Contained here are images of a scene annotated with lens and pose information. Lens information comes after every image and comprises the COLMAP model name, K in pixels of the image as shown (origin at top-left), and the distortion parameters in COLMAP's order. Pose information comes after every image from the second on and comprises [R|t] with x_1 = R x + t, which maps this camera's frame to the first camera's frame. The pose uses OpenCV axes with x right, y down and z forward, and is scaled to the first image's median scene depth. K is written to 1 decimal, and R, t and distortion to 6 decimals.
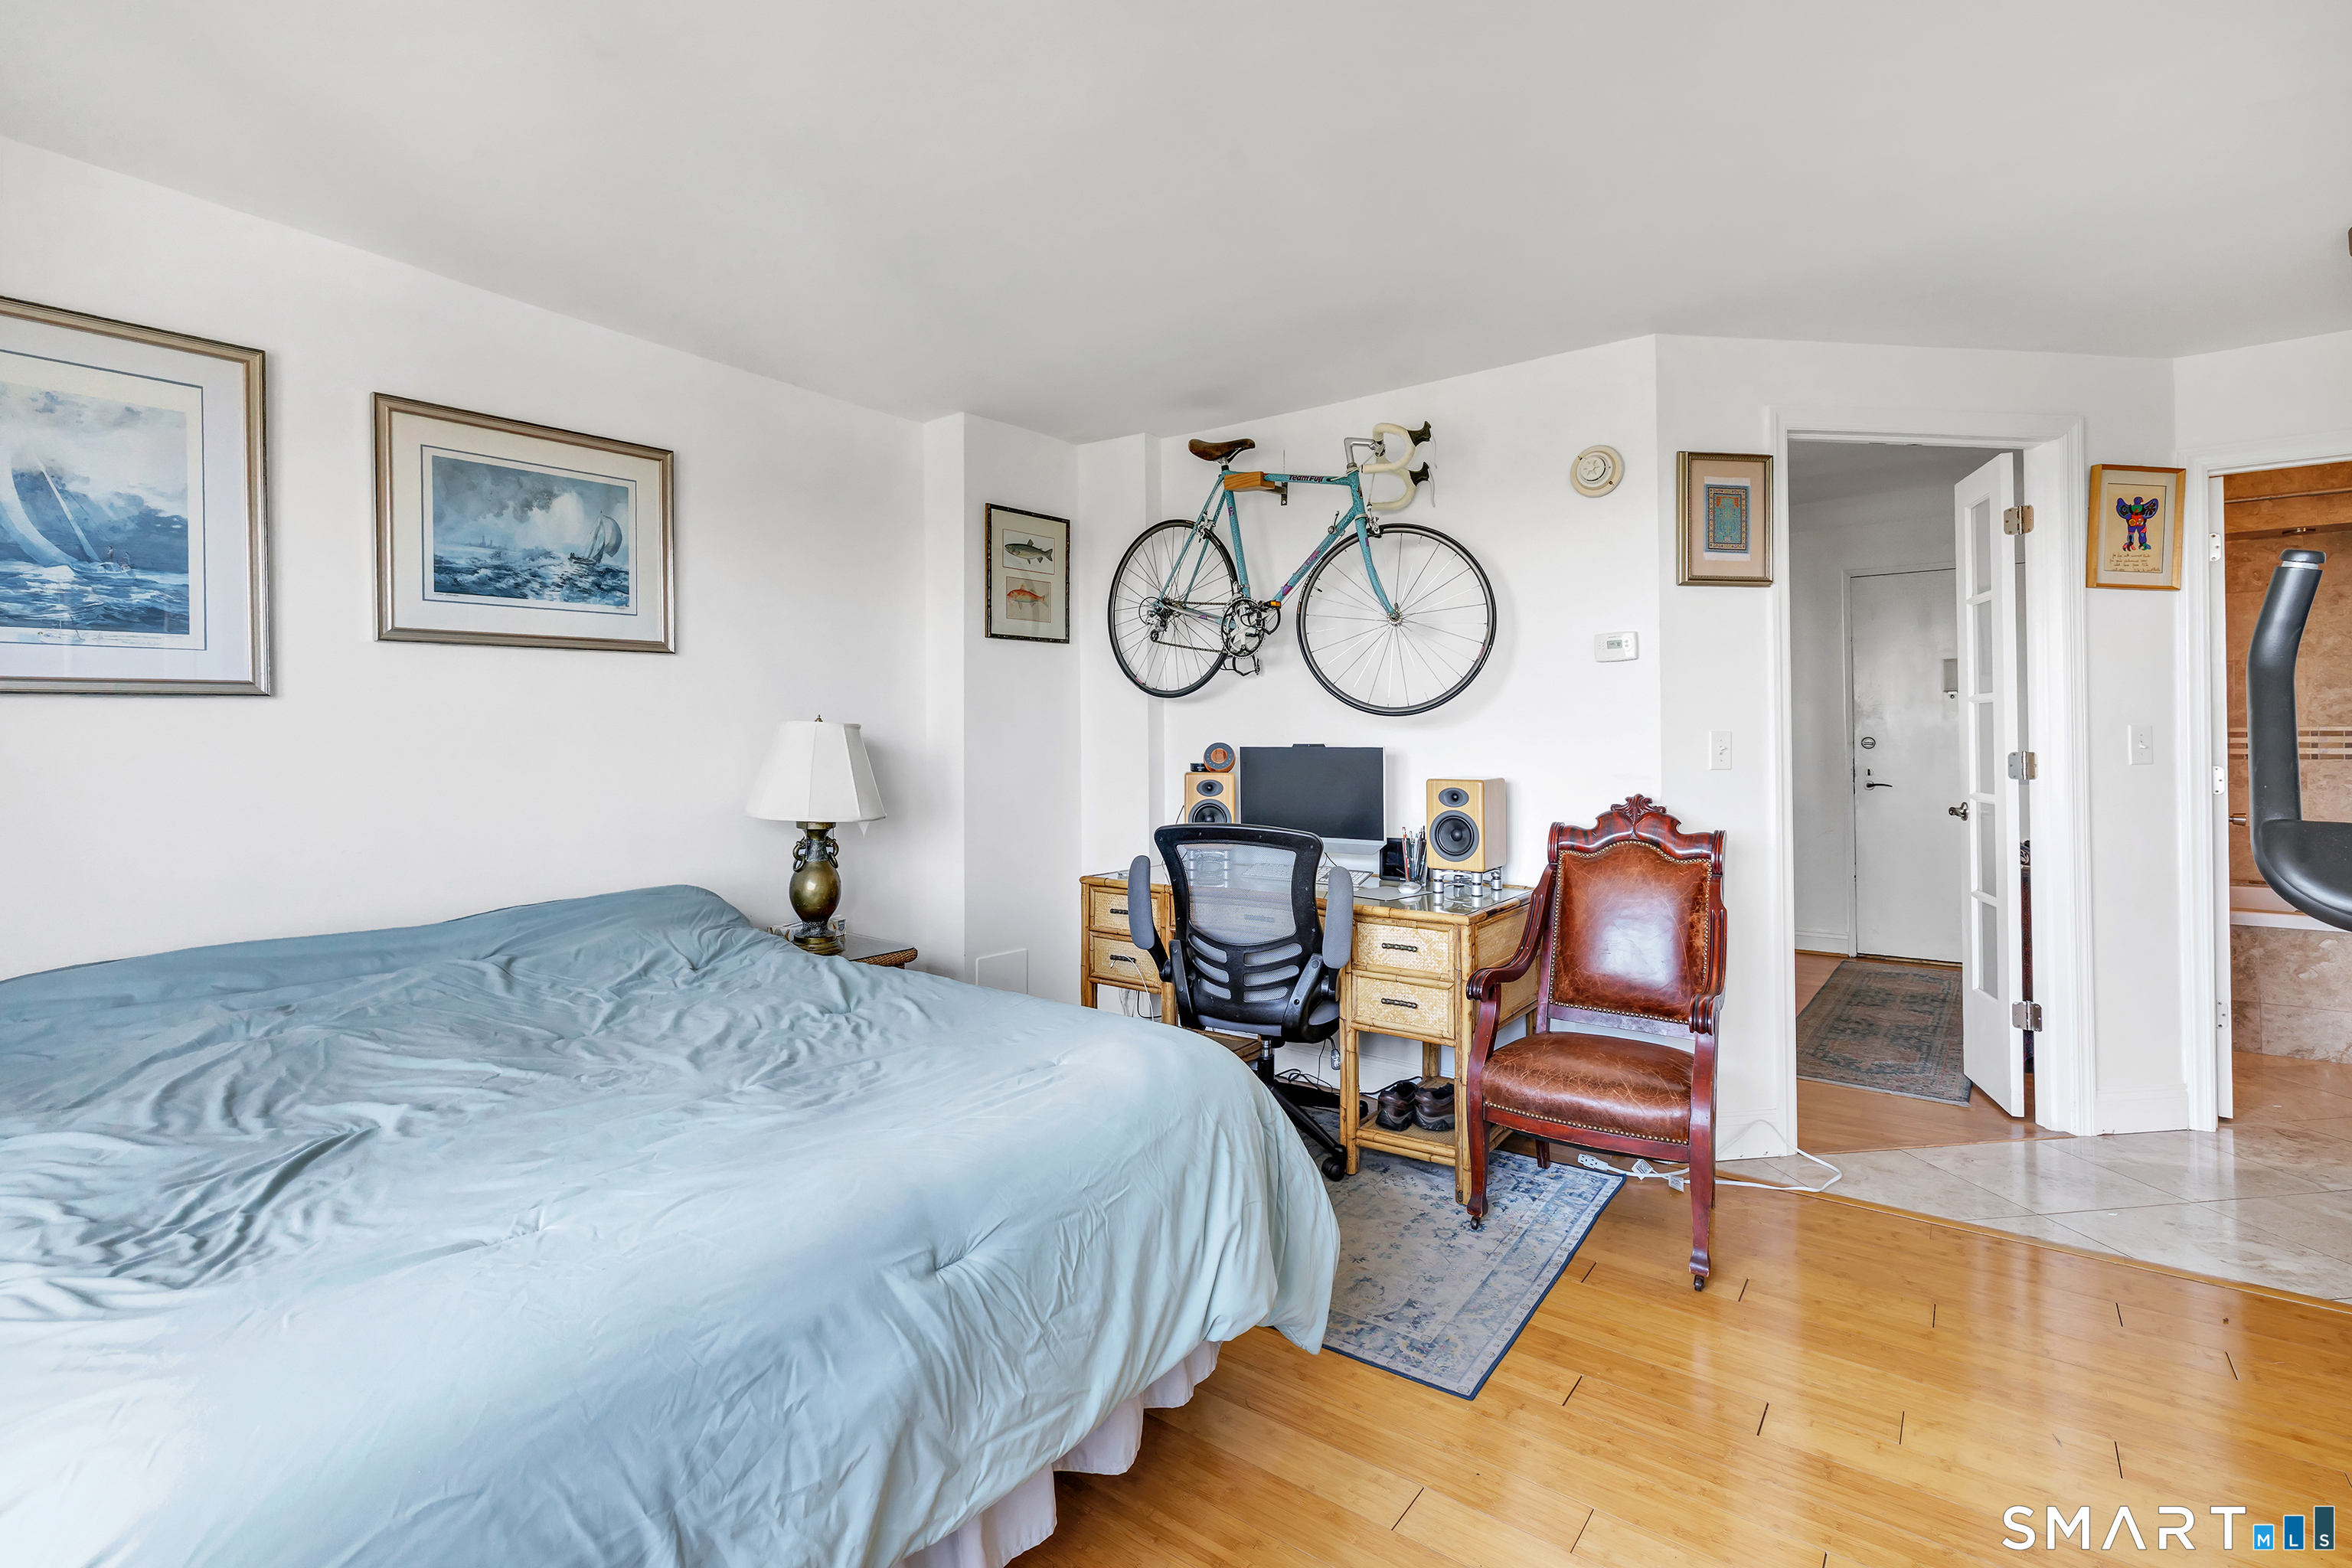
lens RADIAL K [[1051.1, 0, 1169.5], [0, 1051.1, 721.8], [0, 0, 1]] dist [0.000811, 0.000546]
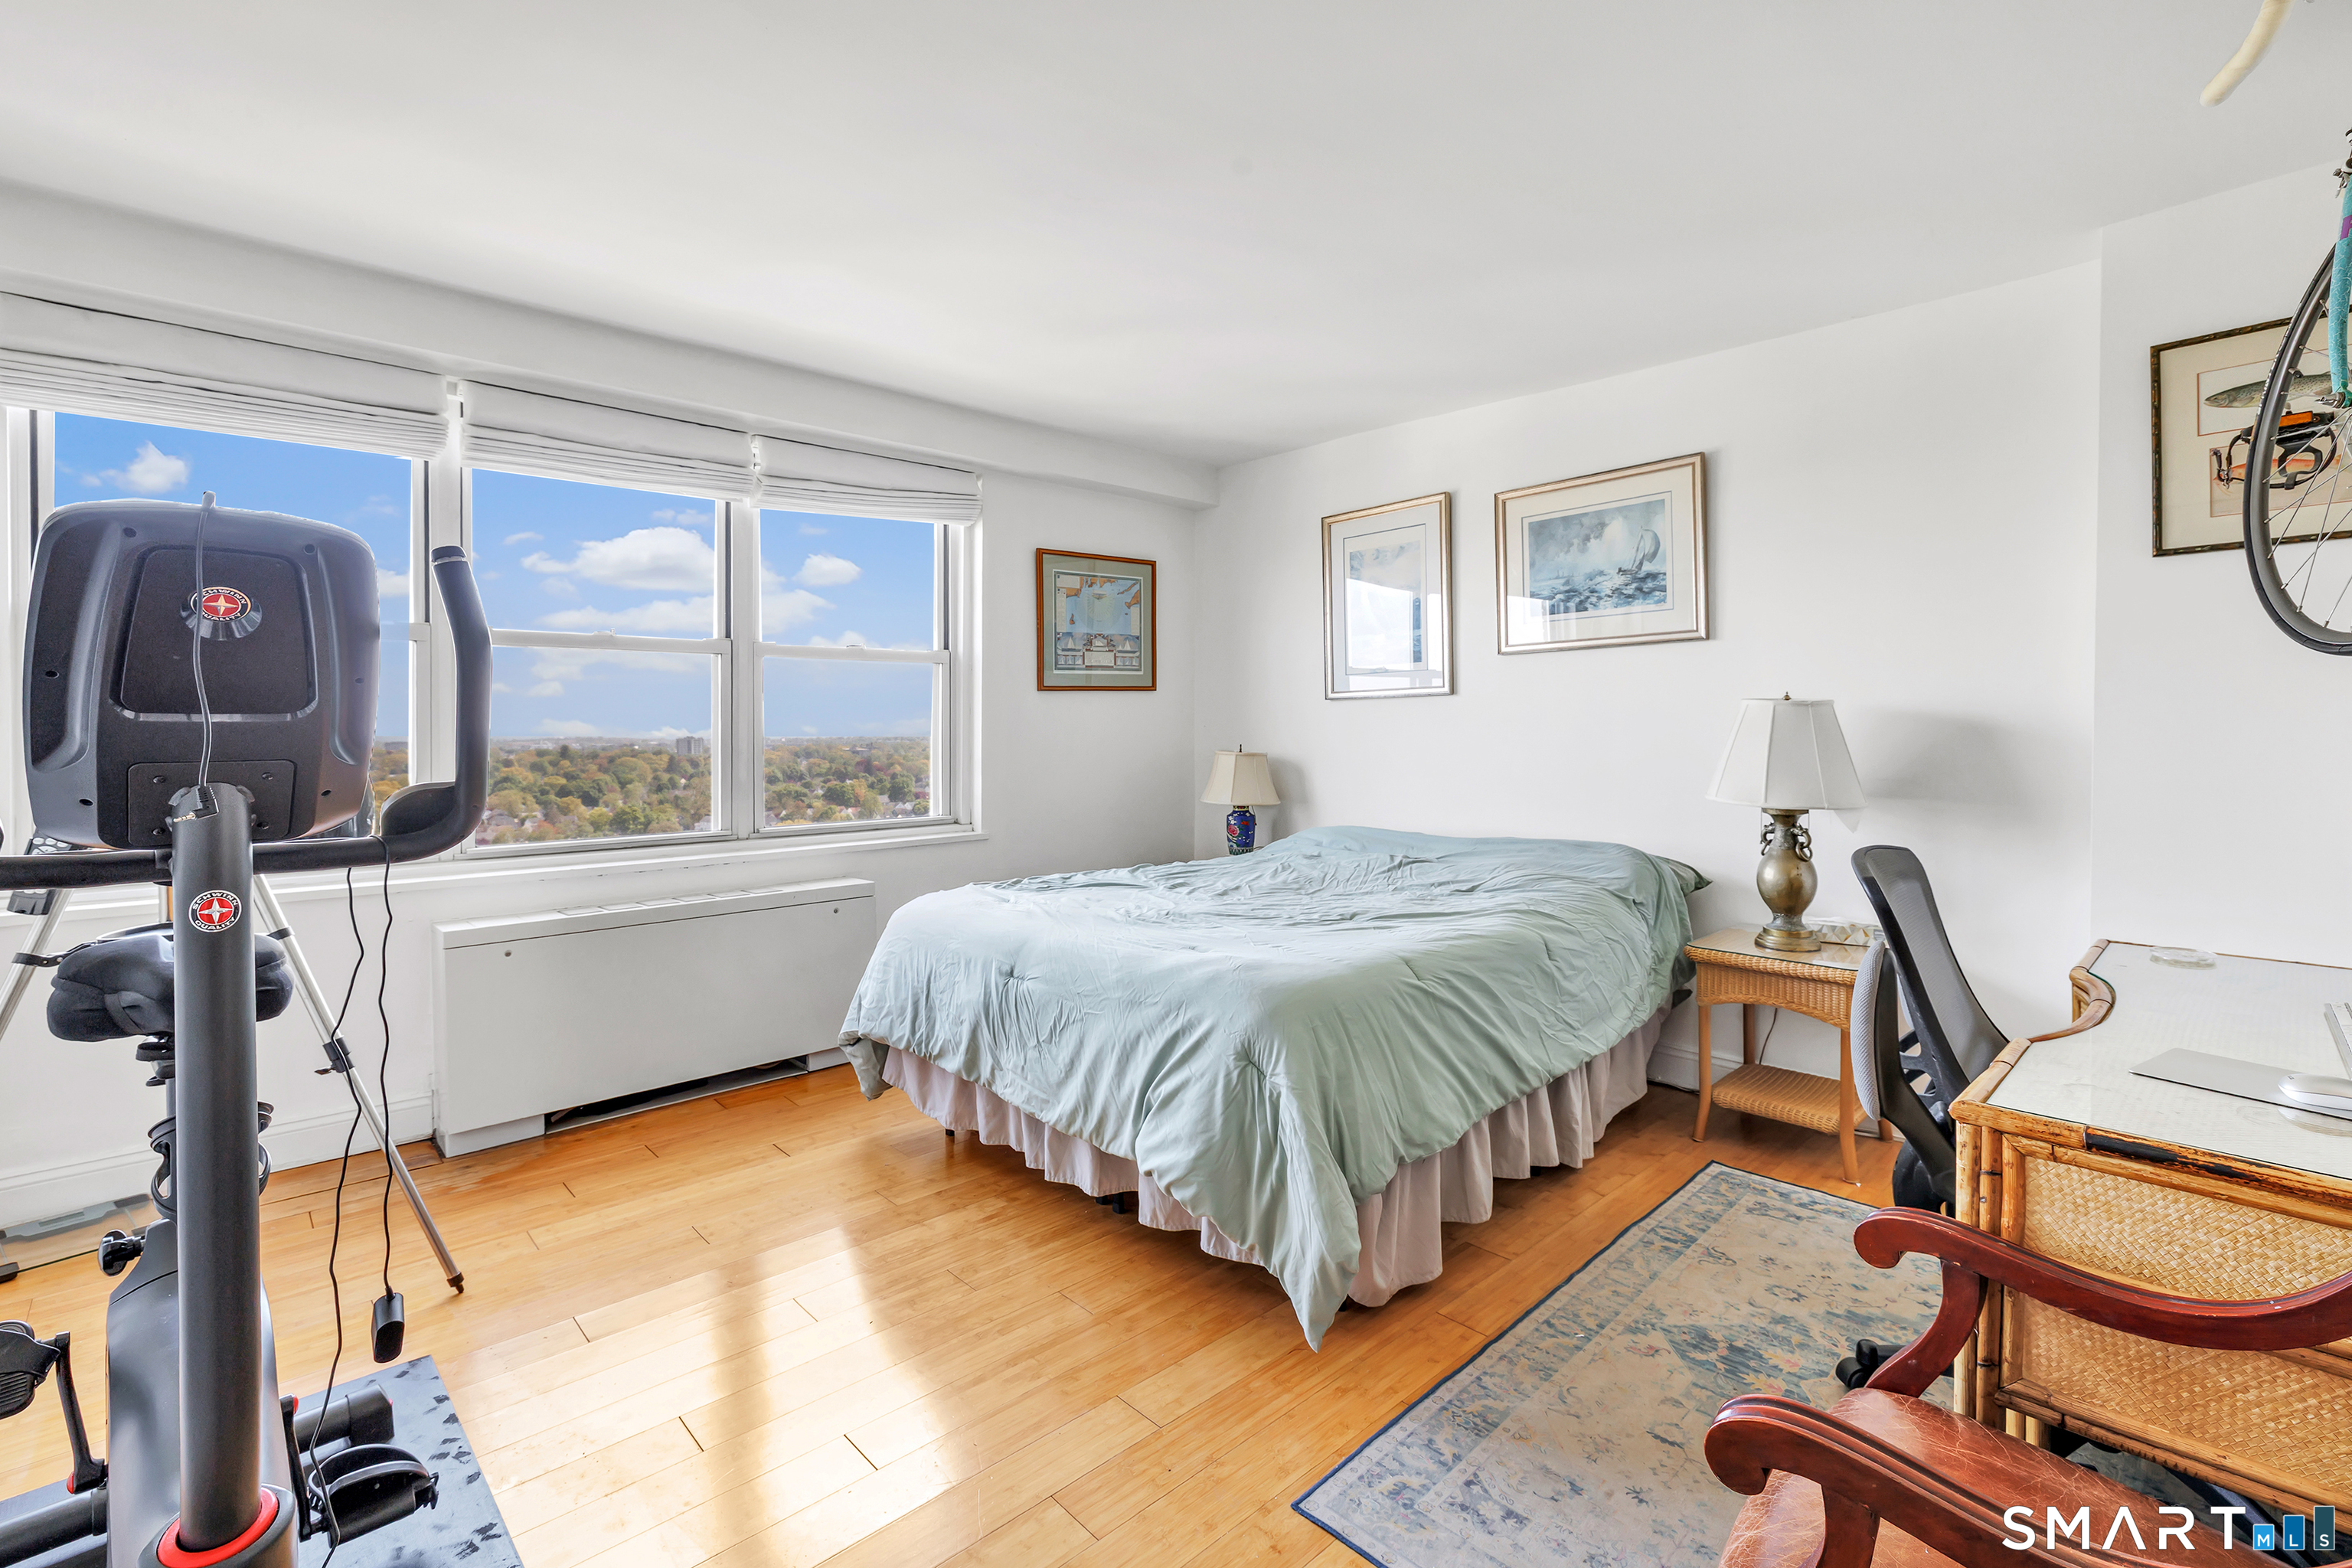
lens RADIAL K [[1051.1, 0, 1186.0], [0, 1051.1, 737.5], [0, 0, 1]] dist [0.000811, 0.000546]
pose [[-0.167339, 0.018175, -0.985732, 0.737985], [0.018354, 0.999714, 0.015317, 0.010672], [0.985729, -0.015529, -0.167625, 0.702852]]
